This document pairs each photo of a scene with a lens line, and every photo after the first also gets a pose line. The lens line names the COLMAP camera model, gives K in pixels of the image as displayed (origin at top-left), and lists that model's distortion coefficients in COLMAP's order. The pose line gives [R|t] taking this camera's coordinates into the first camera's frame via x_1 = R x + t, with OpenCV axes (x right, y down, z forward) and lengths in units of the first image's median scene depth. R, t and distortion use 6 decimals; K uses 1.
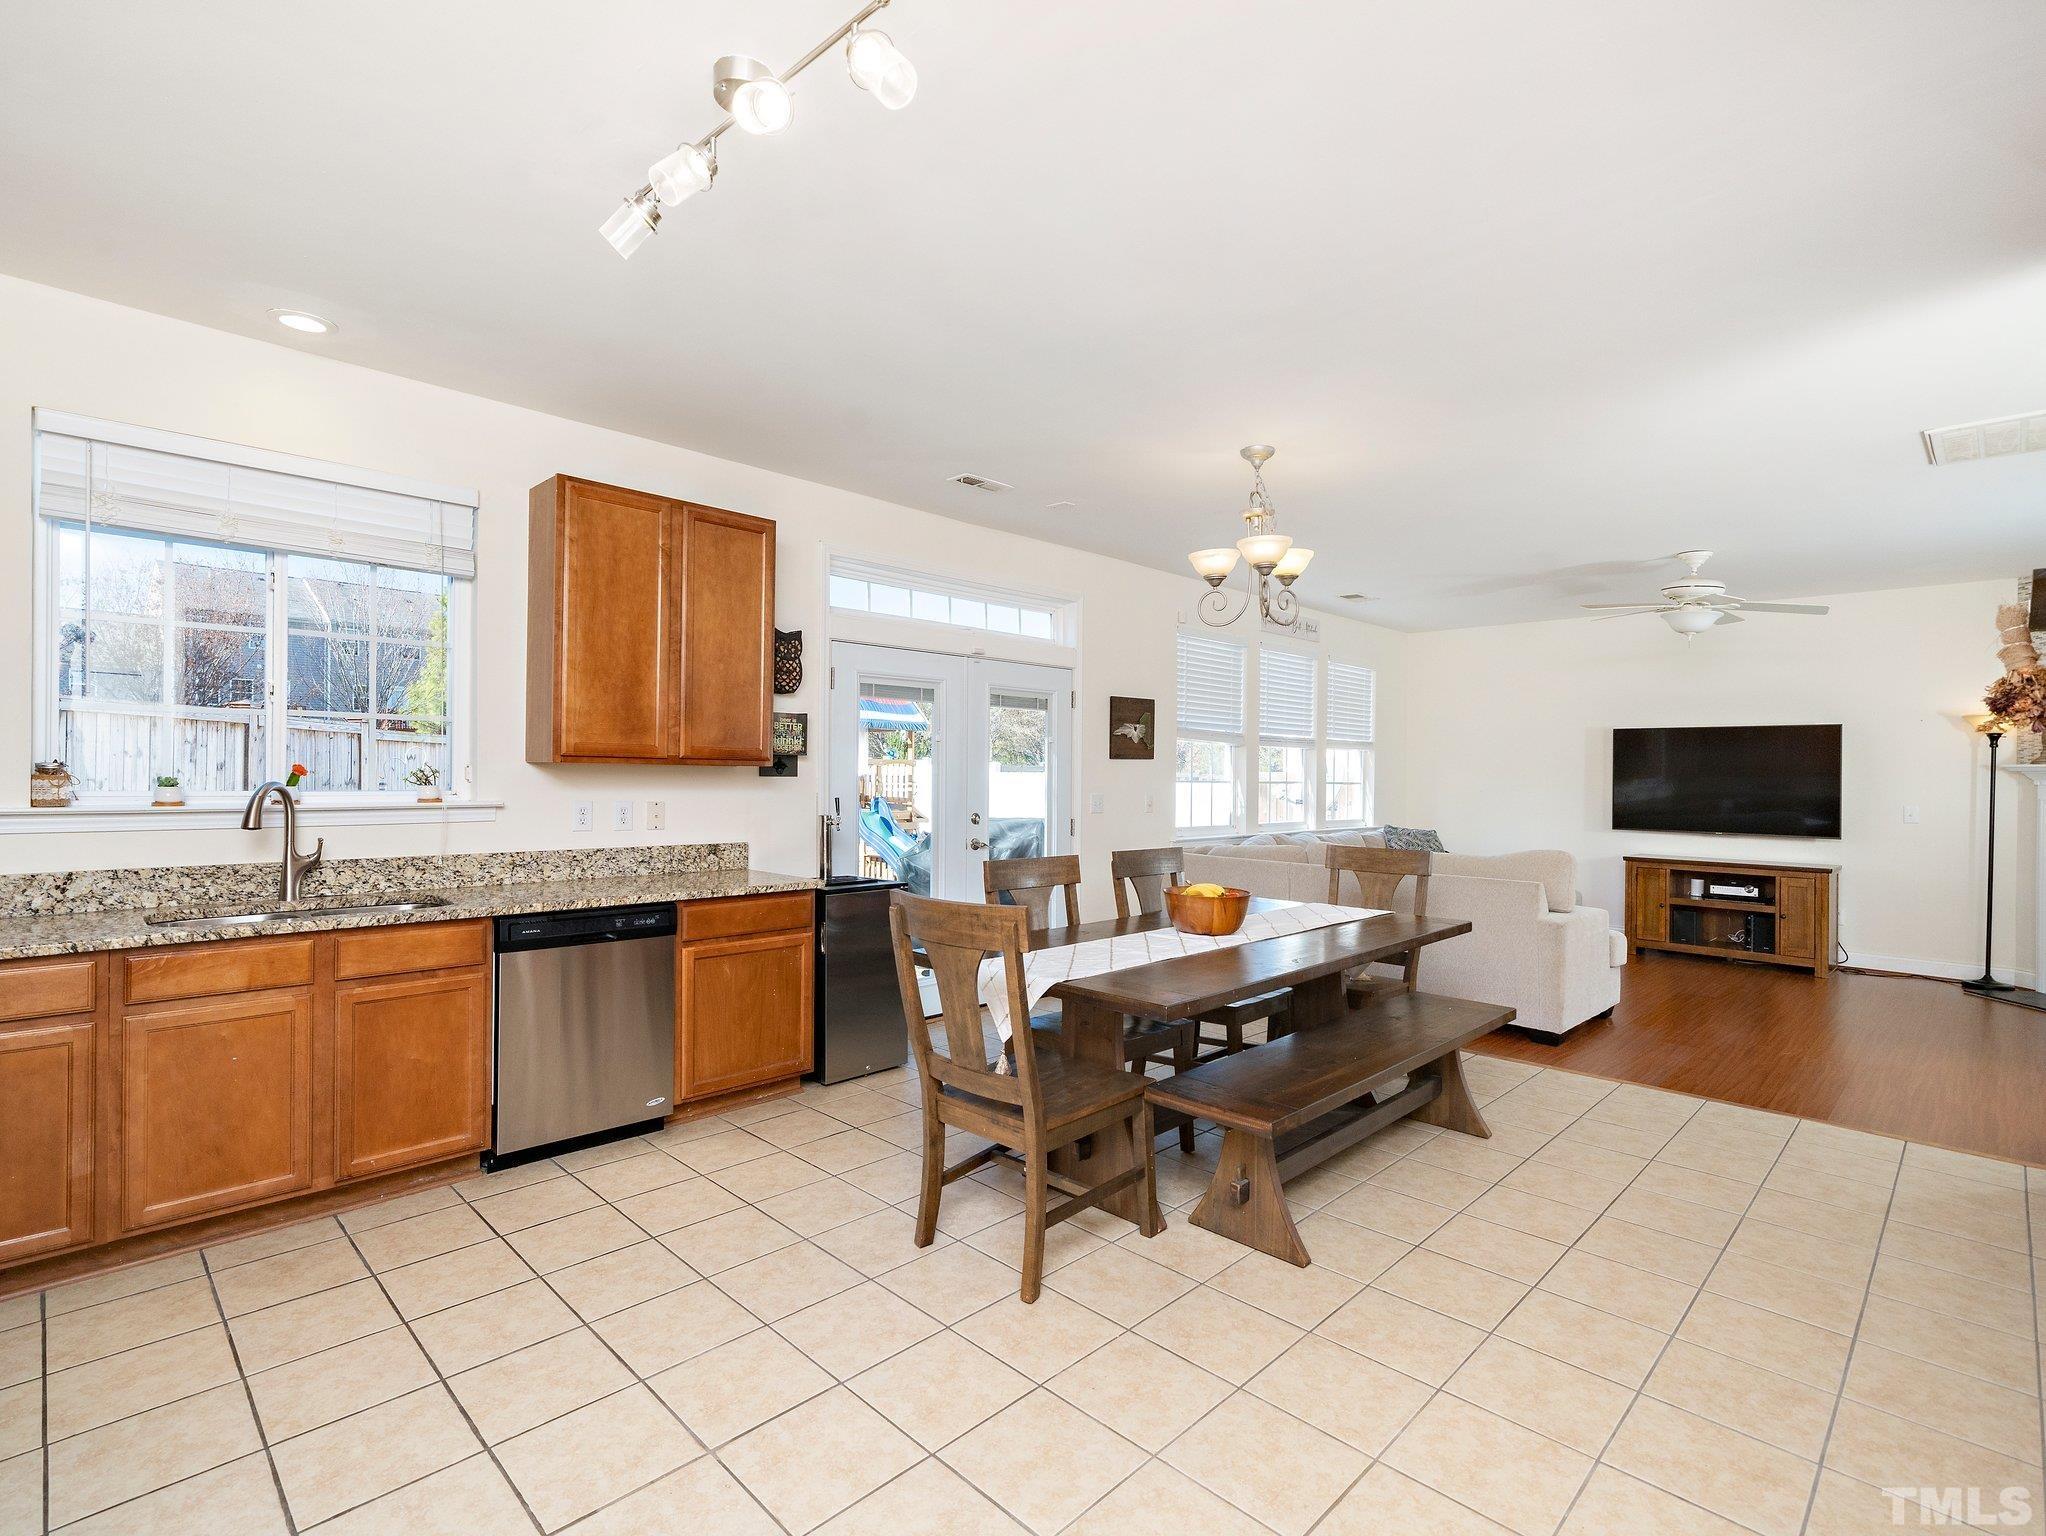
lens RADIAL K [[969.8, 0, 1023.0], [0, 969.8, 768.0], [0, 0, 1]] dist [0.000376, 0.000441]
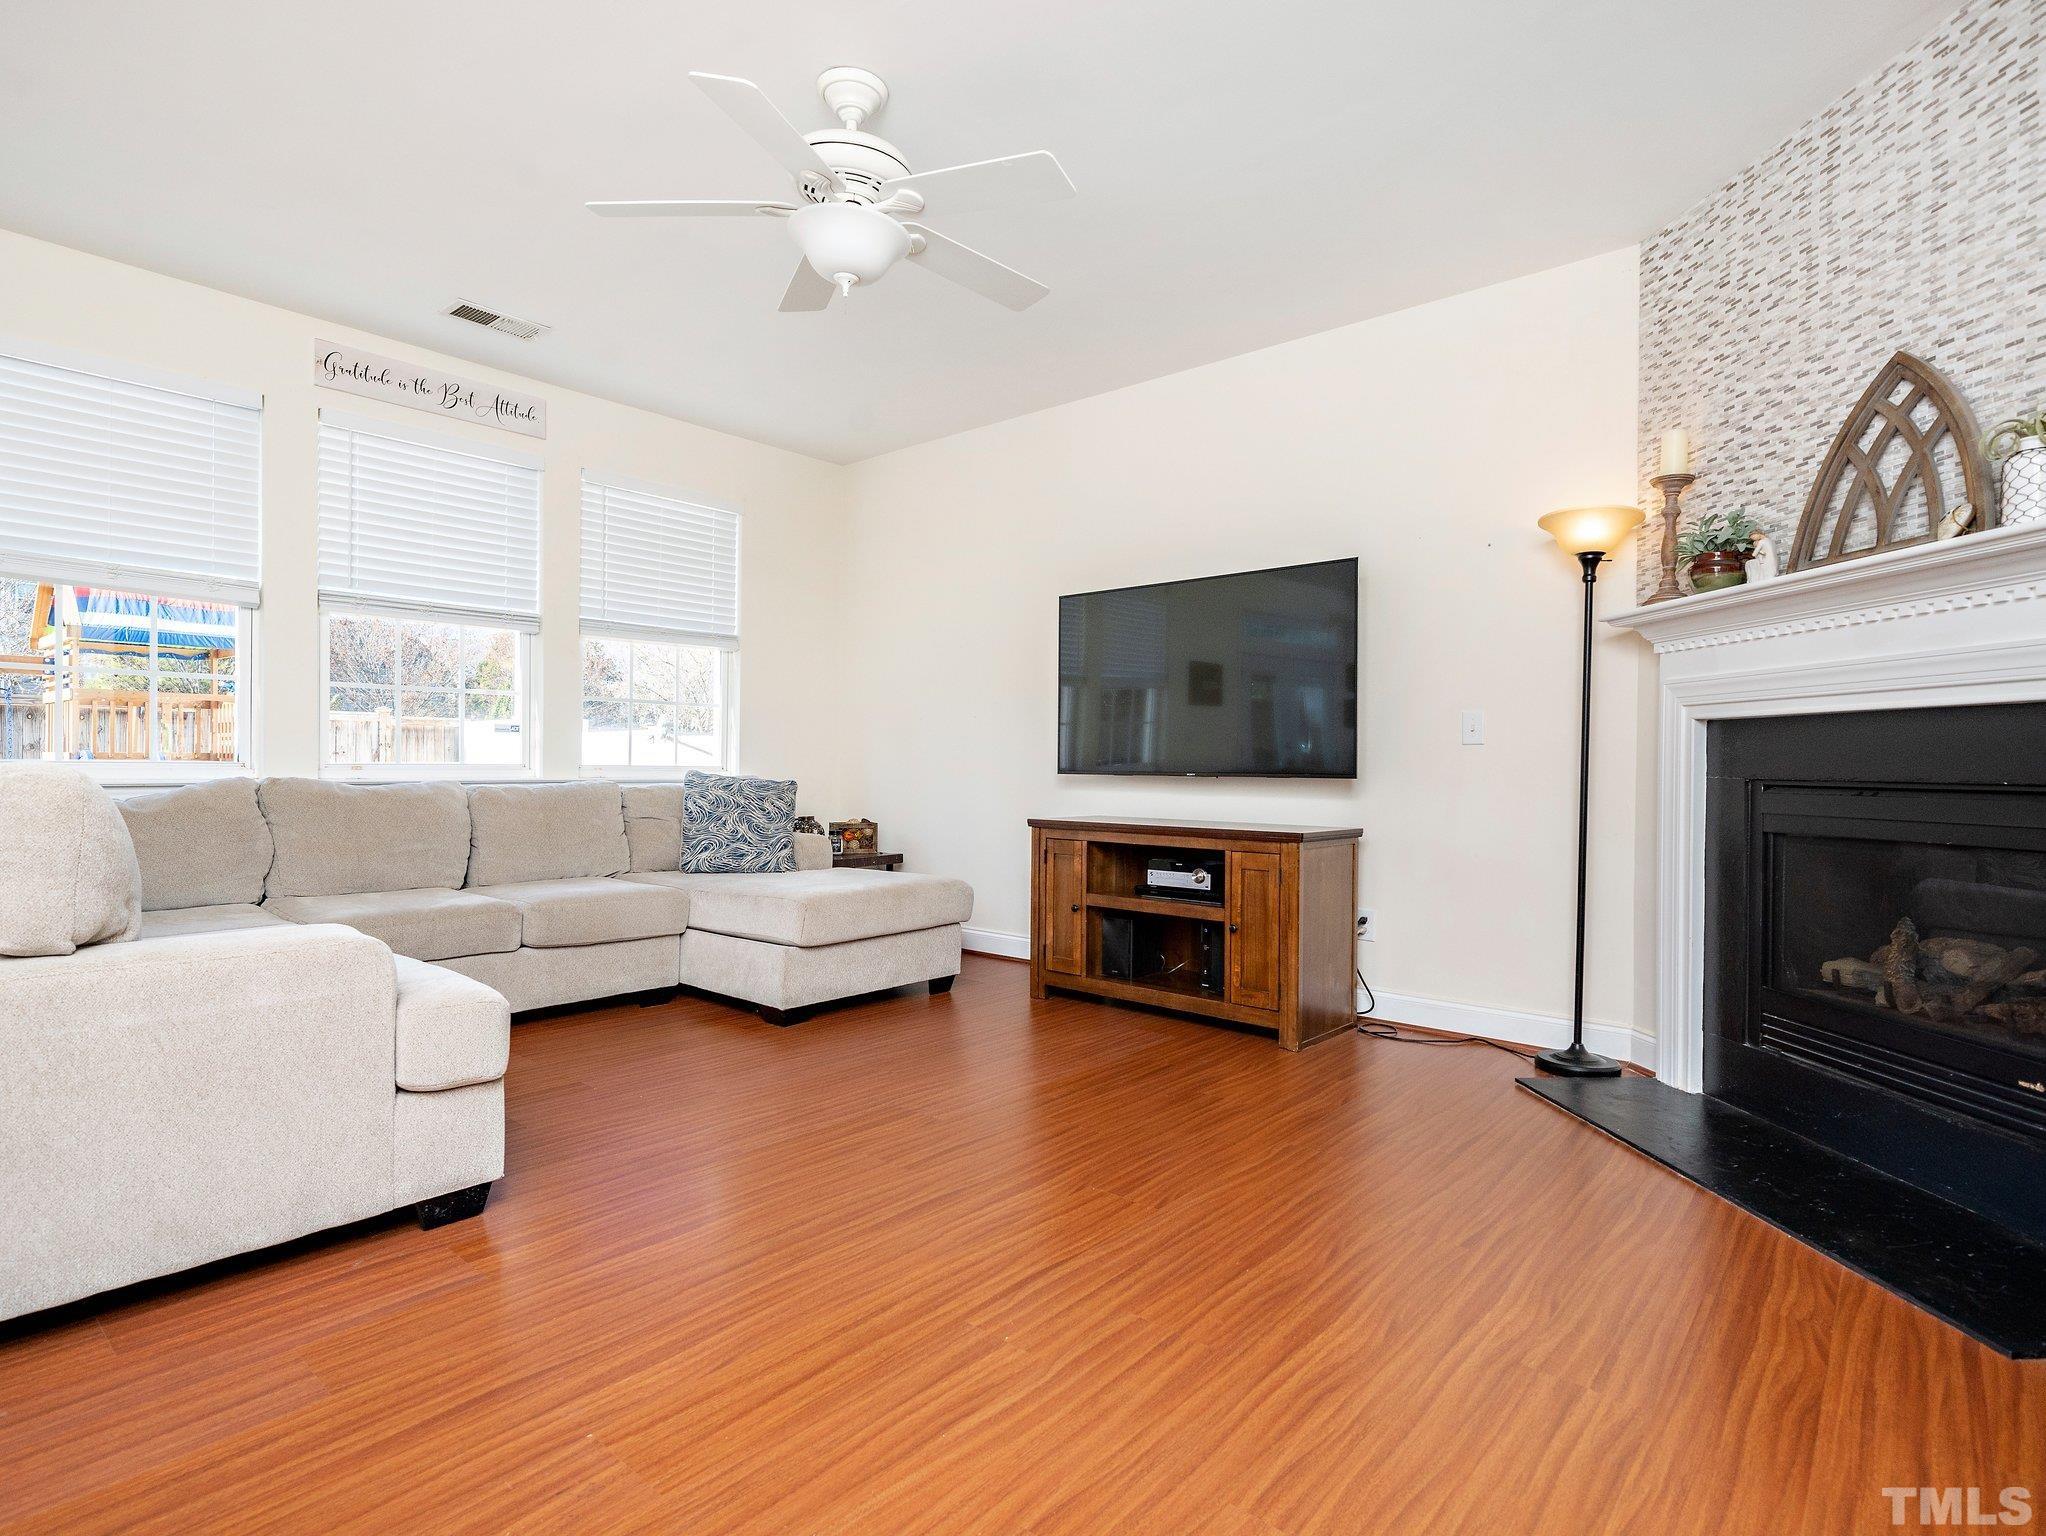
lens RADIAL K [[1041.8, 0, 1023.0], [0, 1041.8, 768.0], [0, 0, 1]] dist [-0.001307, -0.000170]
pose [[0.997886, -0.004887, 0.064809, 0.611917], [0.004223, 0.999937, 0.010388, 0.060179], [-0.064856, -0.010093, 0.997844, 0.442379]]
